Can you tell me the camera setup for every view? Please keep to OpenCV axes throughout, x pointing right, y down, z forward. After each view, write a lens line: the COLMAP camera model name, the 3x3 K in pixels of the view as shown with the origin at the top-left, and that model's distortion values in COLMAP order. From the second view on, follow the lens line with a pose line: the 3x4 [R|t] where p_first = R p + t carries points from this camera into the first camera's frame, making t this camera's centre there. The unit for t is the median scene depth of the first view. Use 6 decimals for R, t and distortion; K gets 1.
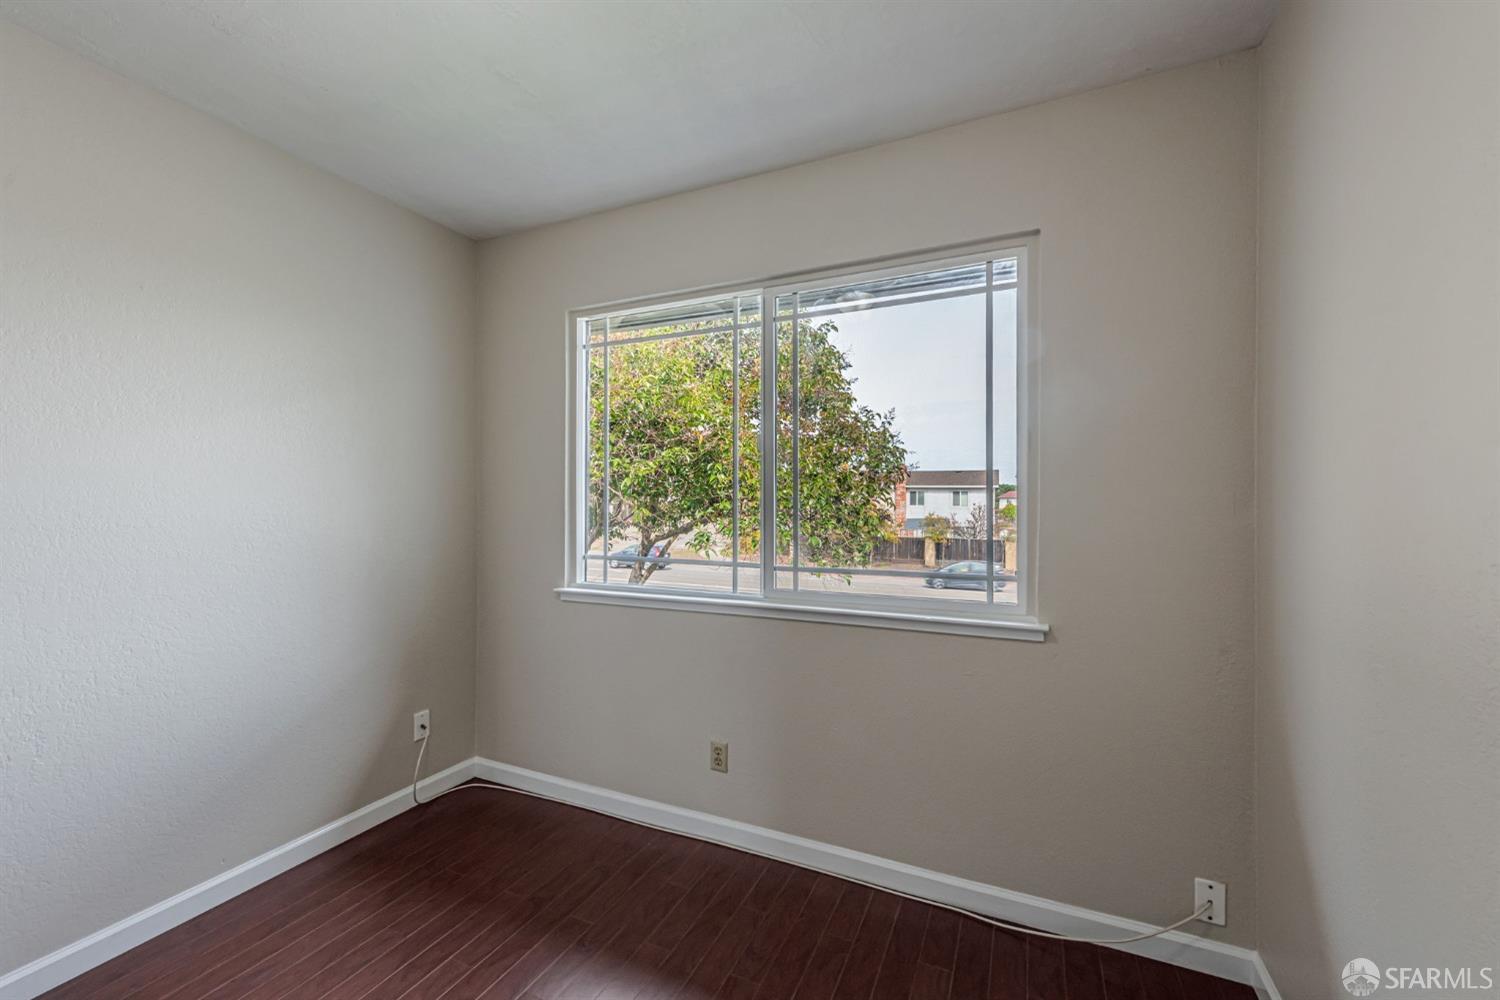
lens RADIAL K [[596.4, 0, 756.7], [0, 596.4, 505.5], [0, 0, 1]] dist [0.011509, -0.000223]
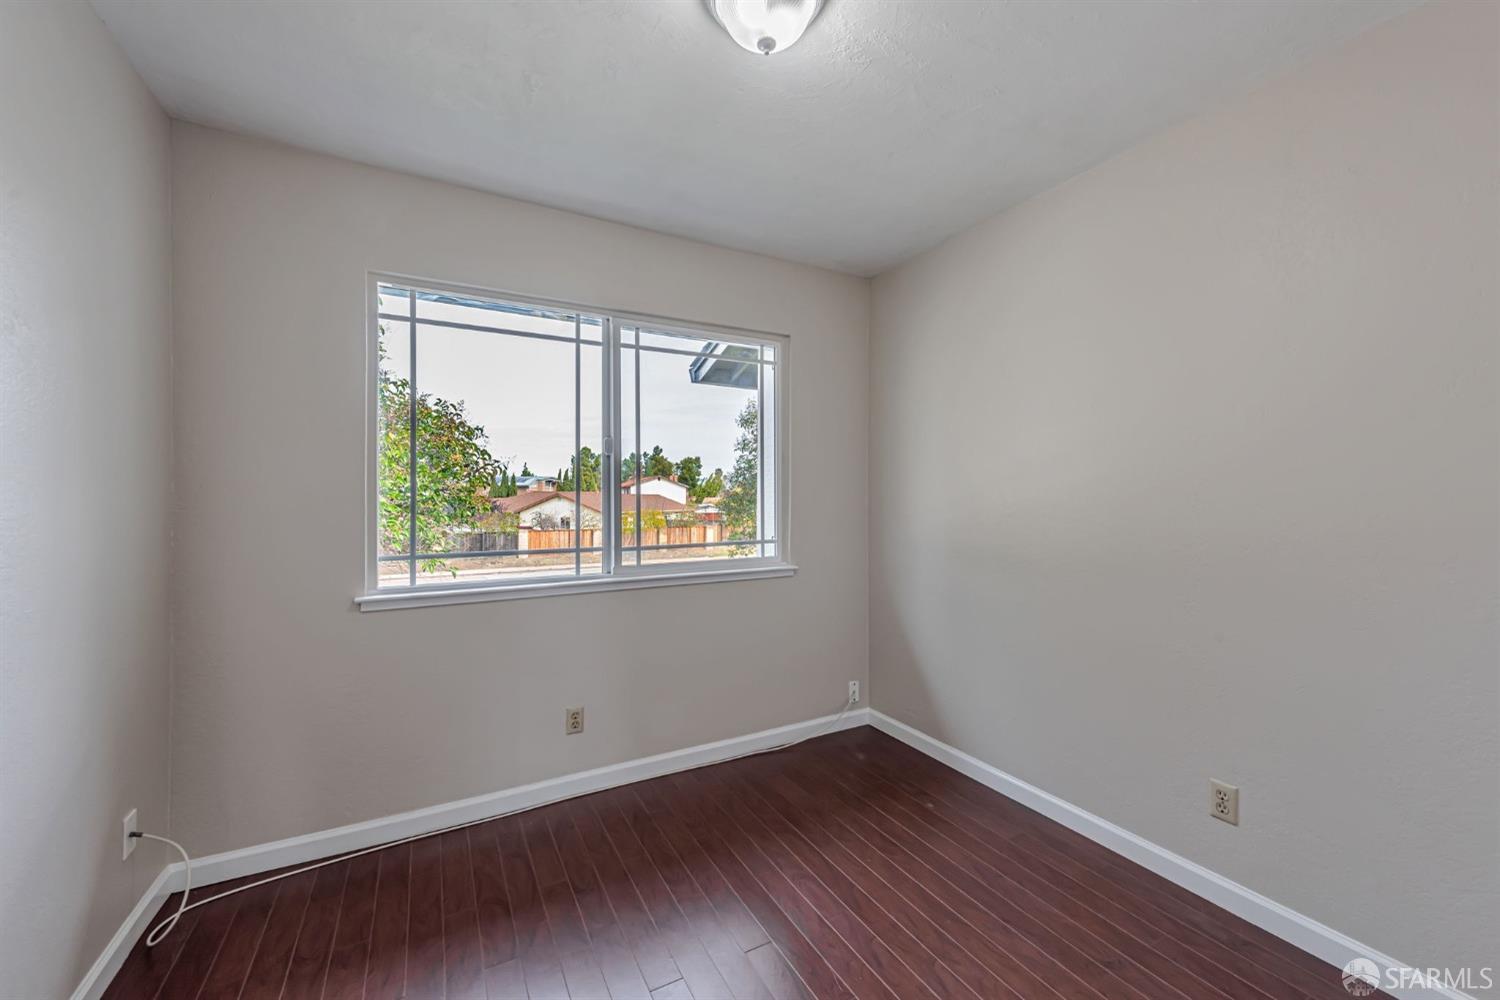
lens RADIAL K [[588.8, 0, 752.7], [0, 588.8, 498.8], [0, 0, 1]] dist [0.014623, -0.005103]
pose [[0.597305, -0.006881, 0.801985, -0.784810], [0.005834, 0.999974, 0.004234, -0.001244], [-0.801993, 0.002150, 0.597329, 0.067170]]
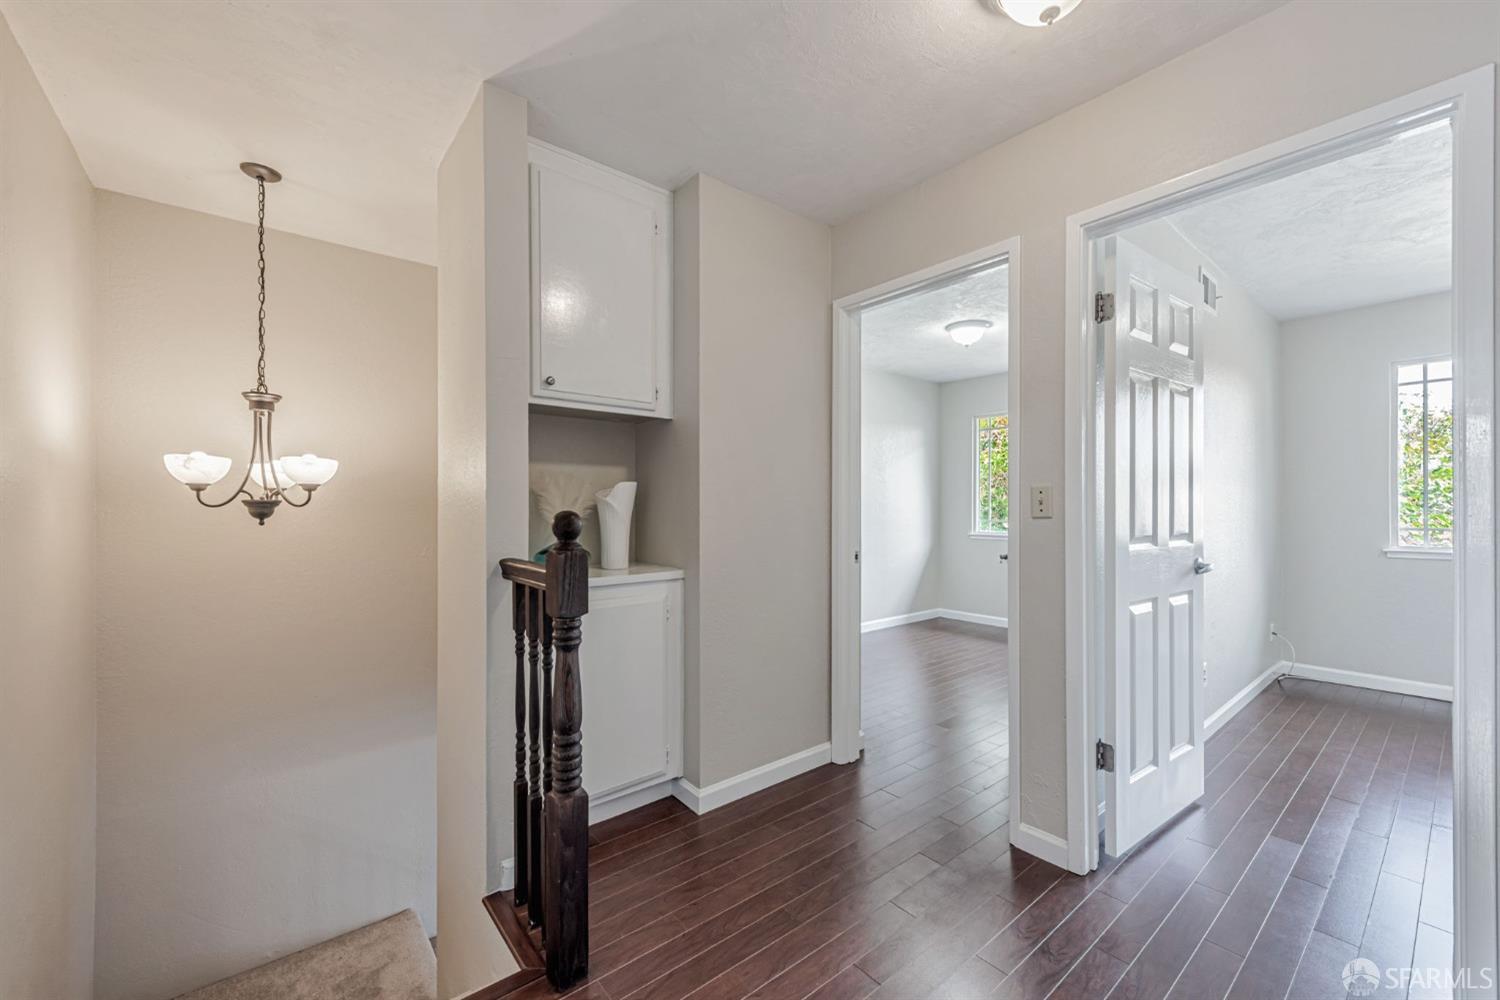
lens RADIAL K [[596.4, 0, 756.7], [0, 596.4, 505.5], [0, 0, 1]] dist [0.011509, -0.000223]
pose [[0.900701, -0.011574, -0.434286, -1.284091], [0.005863, 0.999878, -0.014487, 0.050262], [0.434401, 0.010502, 0.900658, -1.230889]]
